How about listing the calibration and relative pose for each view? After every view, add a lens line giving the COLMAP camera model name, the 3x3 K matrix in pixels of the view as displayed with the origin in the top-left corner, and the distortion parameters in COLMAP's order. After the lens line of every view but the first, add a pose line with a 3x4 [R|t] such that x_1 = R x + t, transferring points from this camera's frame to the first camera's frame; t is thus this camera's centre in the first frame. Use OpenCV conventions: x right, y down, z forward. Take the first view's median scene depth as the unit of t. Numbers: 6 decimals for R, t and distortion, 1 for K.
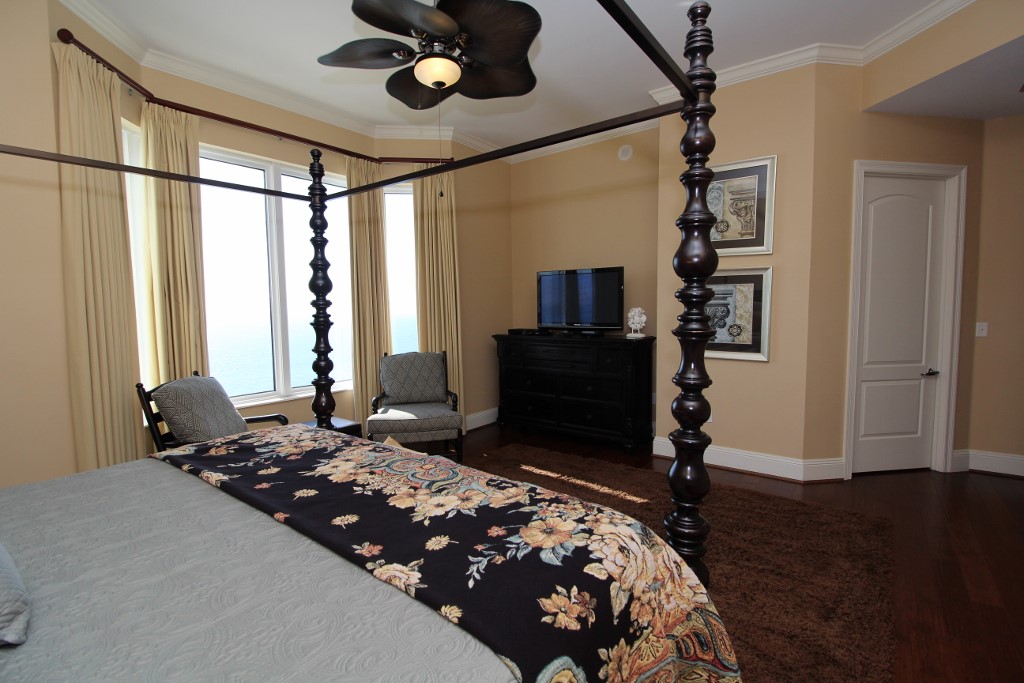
lens RADIAL K [[481.9, 0, 508.2], [0, 481.9, 337.8], [0, 0, 1]] dist [0.004668, -0.000015]
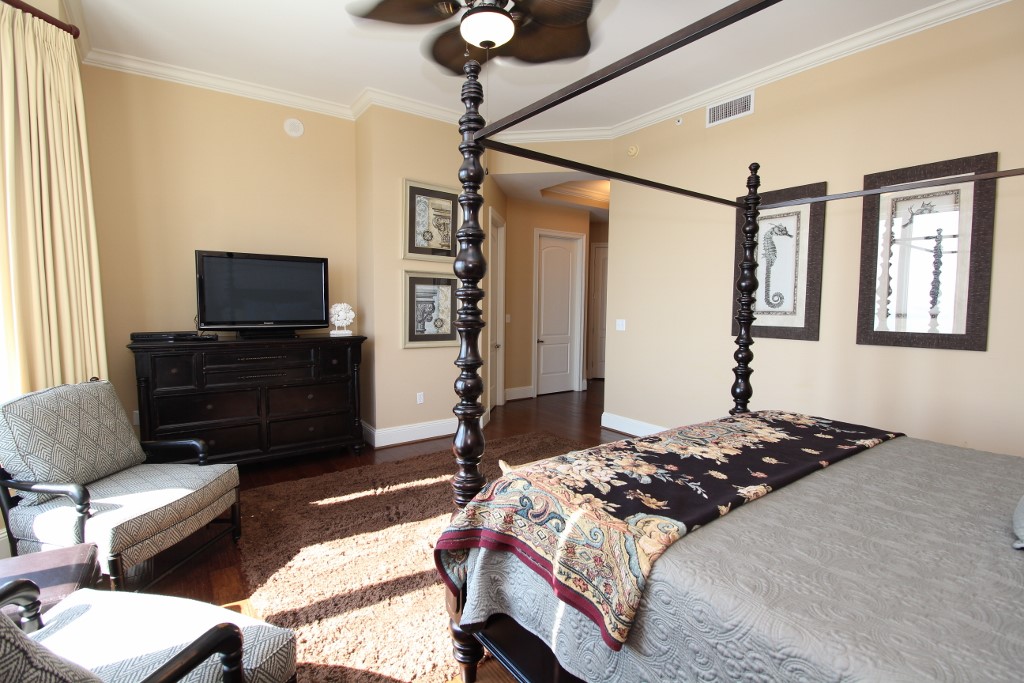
lens RADIAL K [[481.9, 0, 508.9], [0, 481.9, 339.8], [0, 0, 1]] dist [0.004668, -0.000015]
pose [[0.273647, -0.061687, 0.959850, -0.789543], [0.051912, 0.997434, 0.049302, -0.029235], [-0.960428, 0.036337, 0.276147, 0.591315]]
